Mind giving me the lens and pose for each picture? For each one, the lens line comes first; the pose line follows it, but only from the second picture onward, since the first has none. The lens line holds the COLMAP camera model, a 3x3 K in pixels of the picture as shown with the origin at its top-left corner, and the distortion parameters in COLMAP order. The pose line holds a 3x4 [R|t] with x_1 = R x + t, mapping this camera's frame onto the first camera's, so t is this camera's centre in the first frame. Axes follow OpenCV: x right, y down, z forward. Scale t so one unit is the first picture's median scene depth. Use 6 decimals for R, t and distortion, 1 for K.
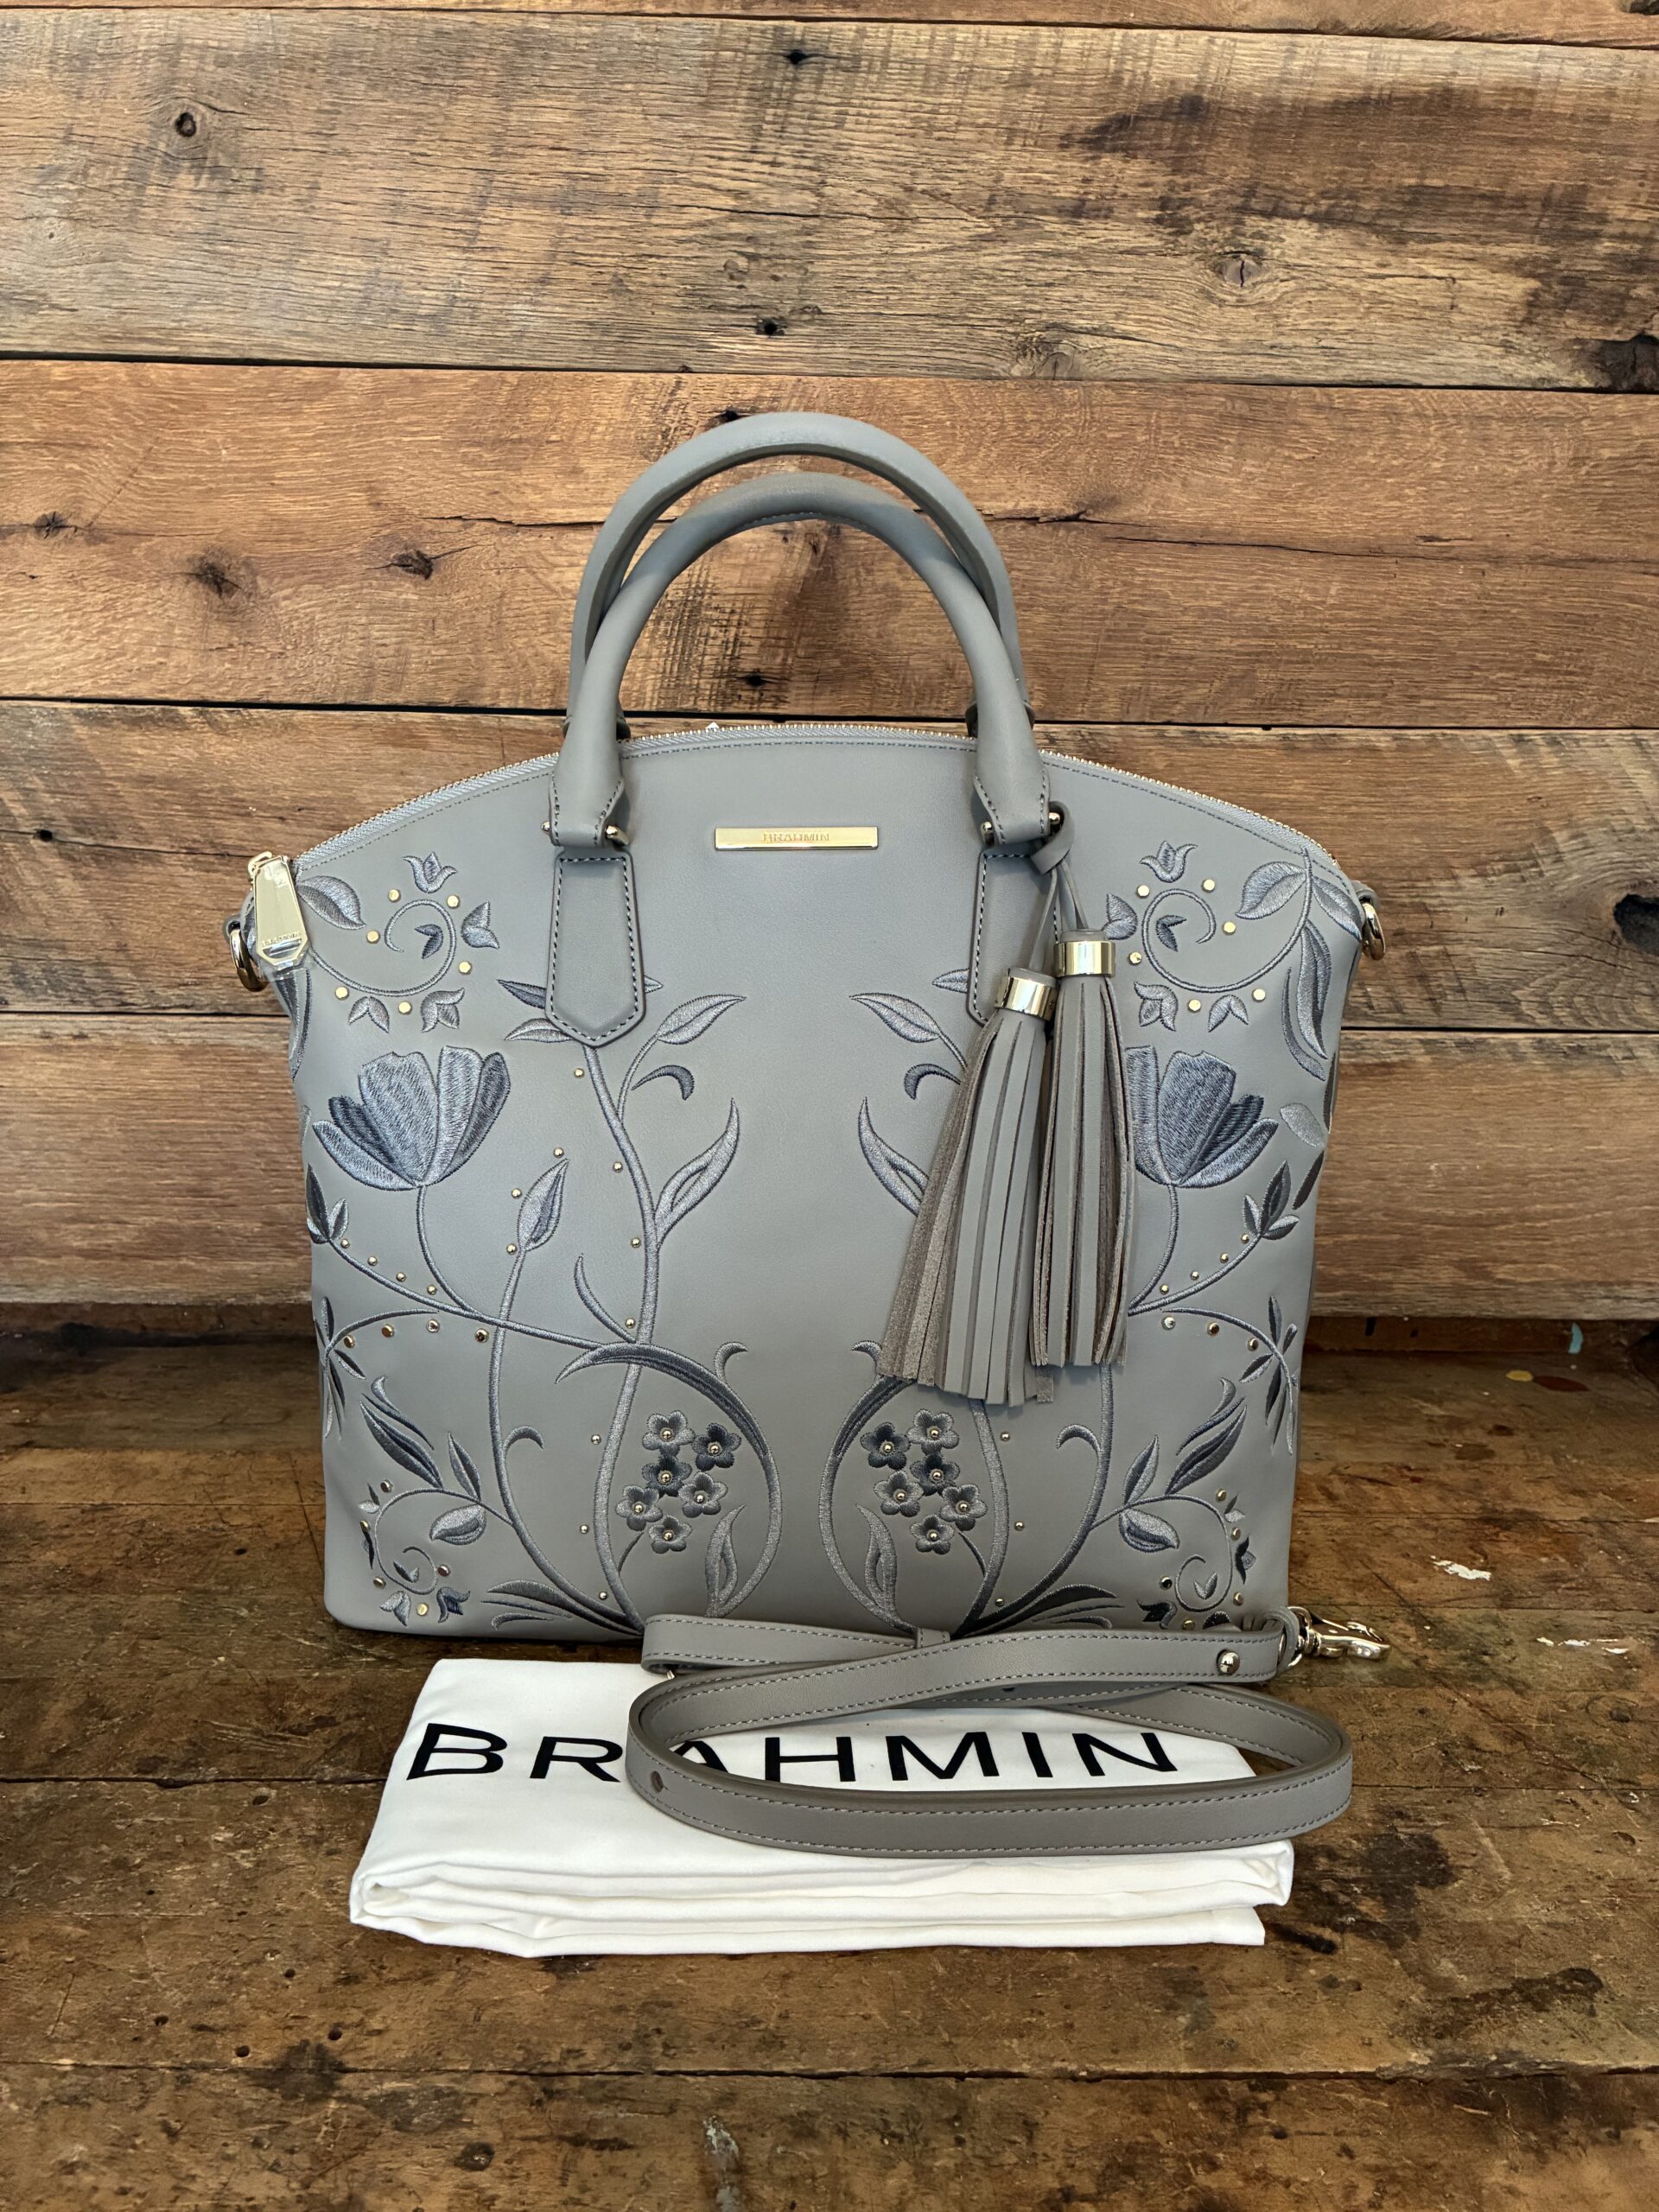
lens RADIAL K [[1705.0, 0, 829.5], [0, 1705.0, 1082.7], [0, 0, 1]] dist [0.068670, -0.068526]
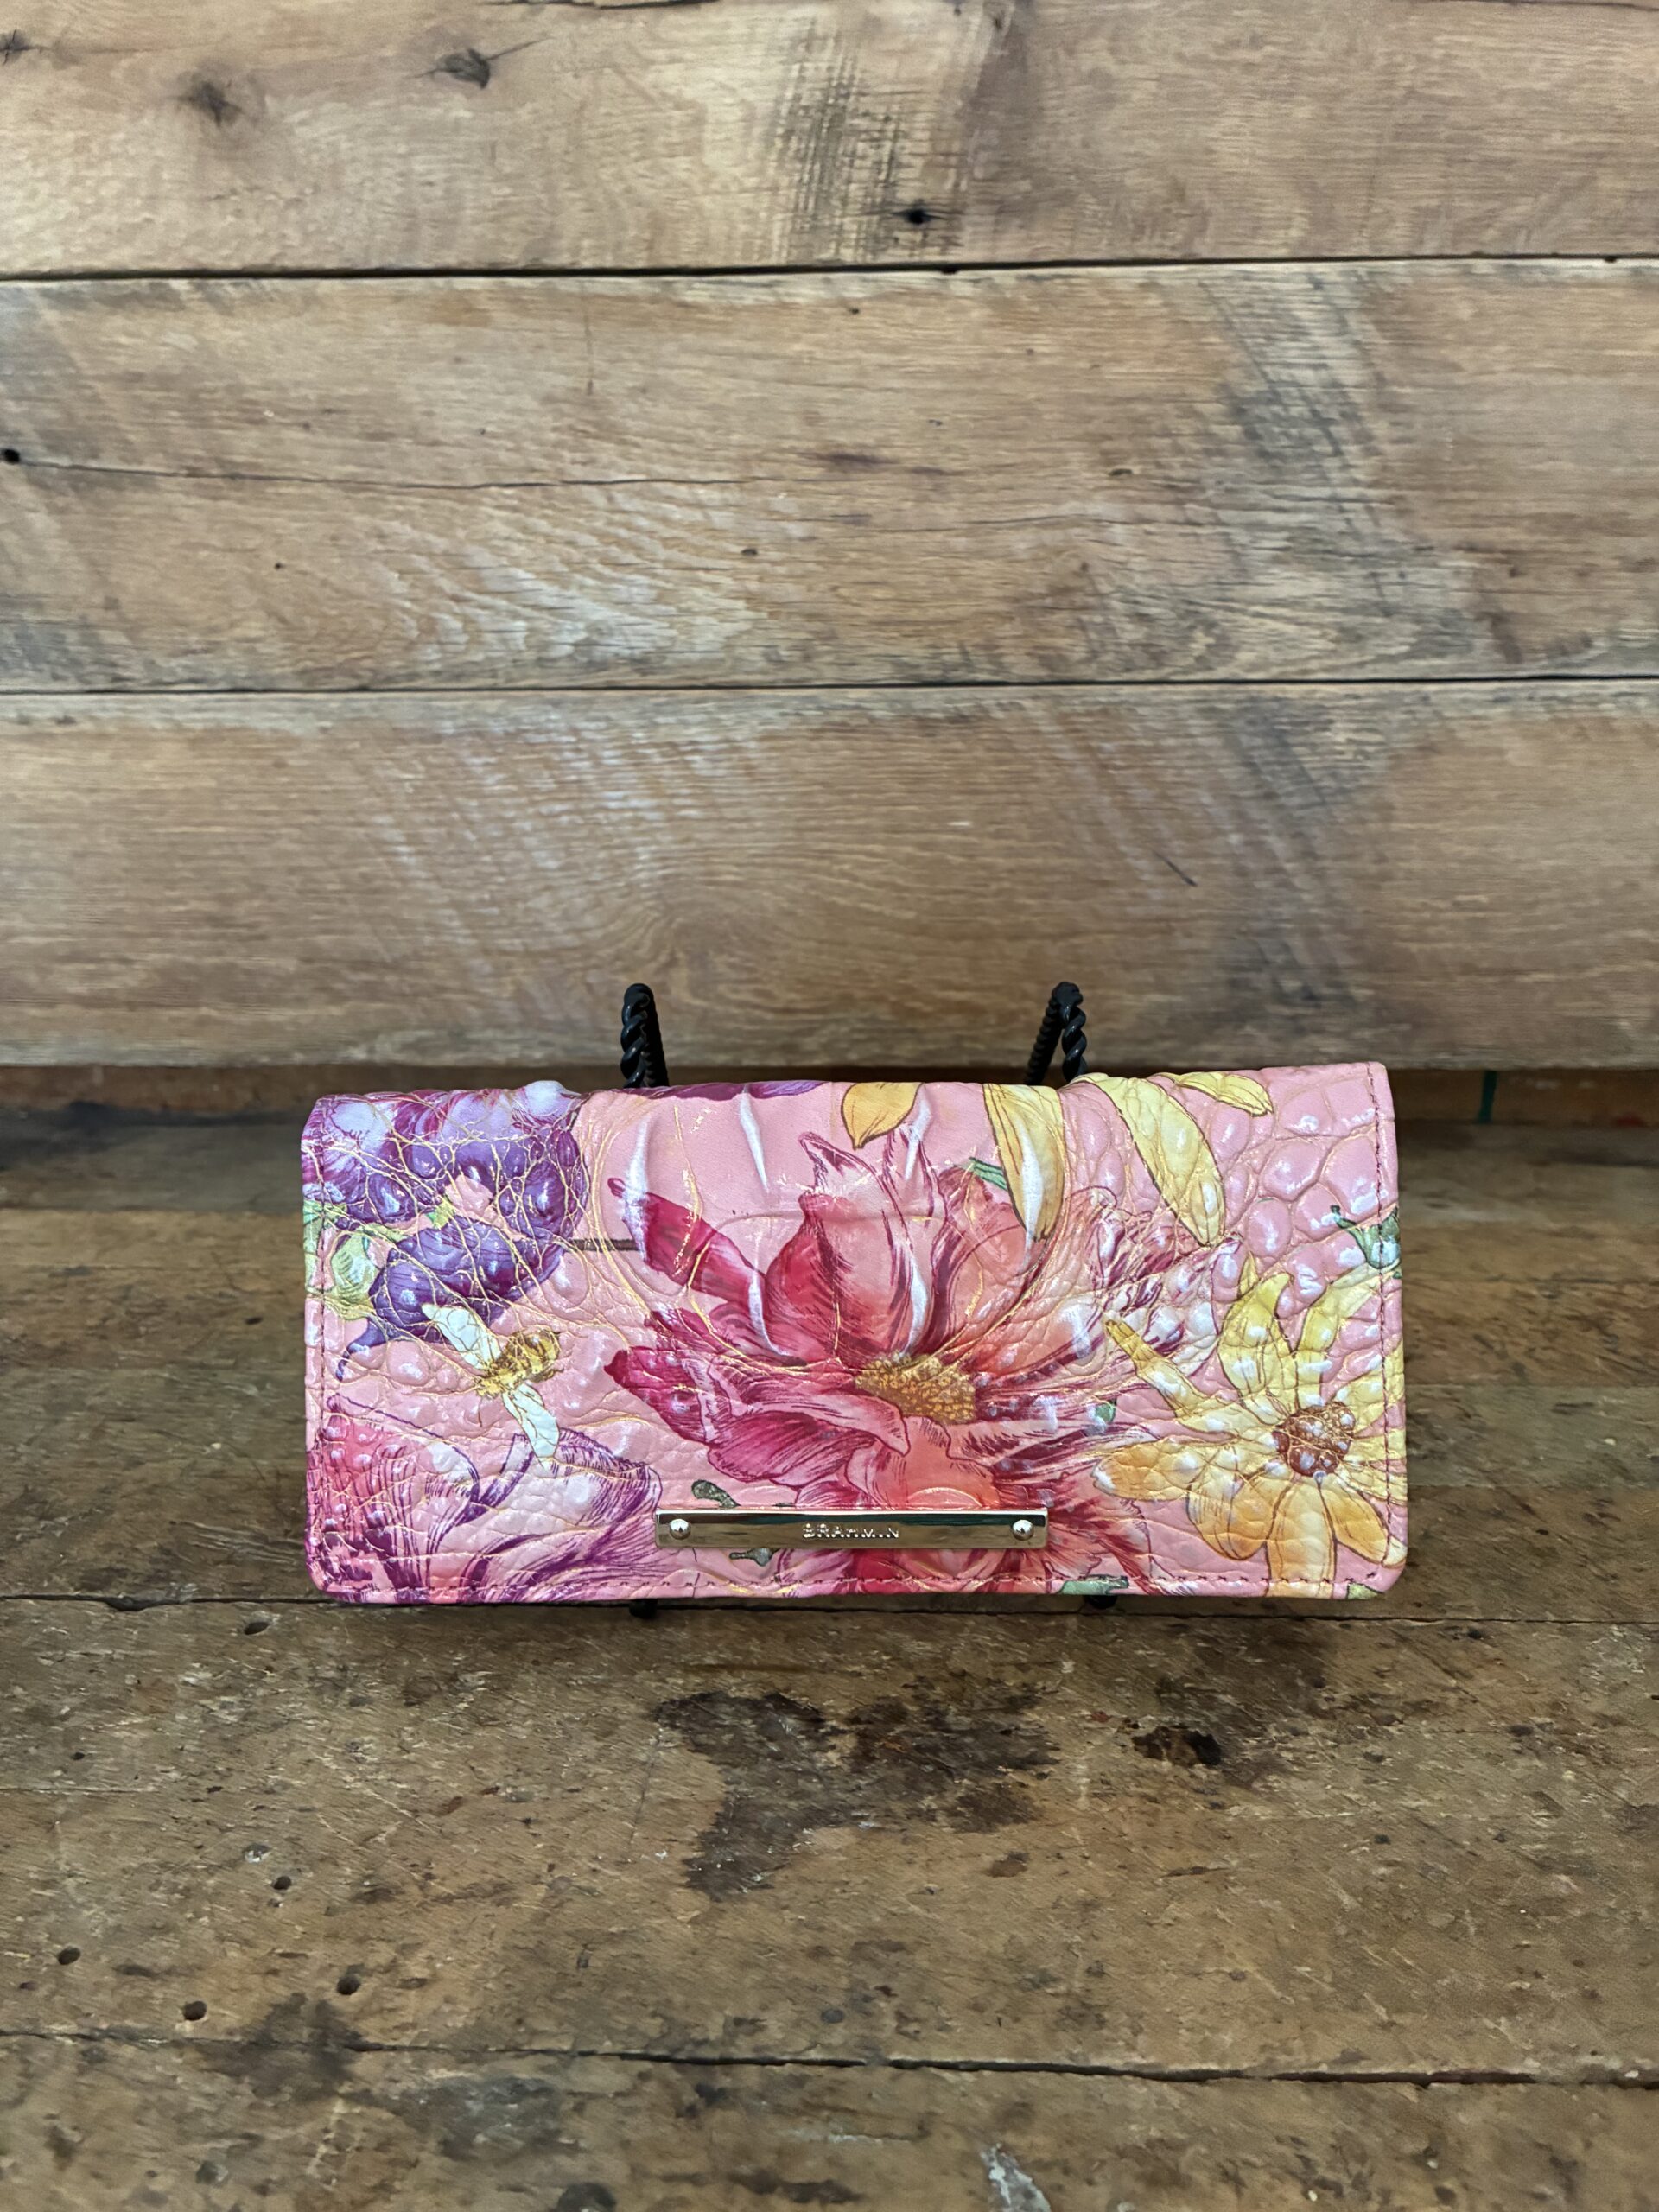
lens RADIAL K [[1705.0, 0, 825.6], [0, 1705.0, 1085.7], [0, 0, 1]] dist [0.068670, -0.068526]
pose [[0.998416, -0.008943, -0.055551, -0.046387], [0.011332, 0.999018, 0.042842, 0.117968], [0.055113, -0.043403, 0.997536, 0.233742]]
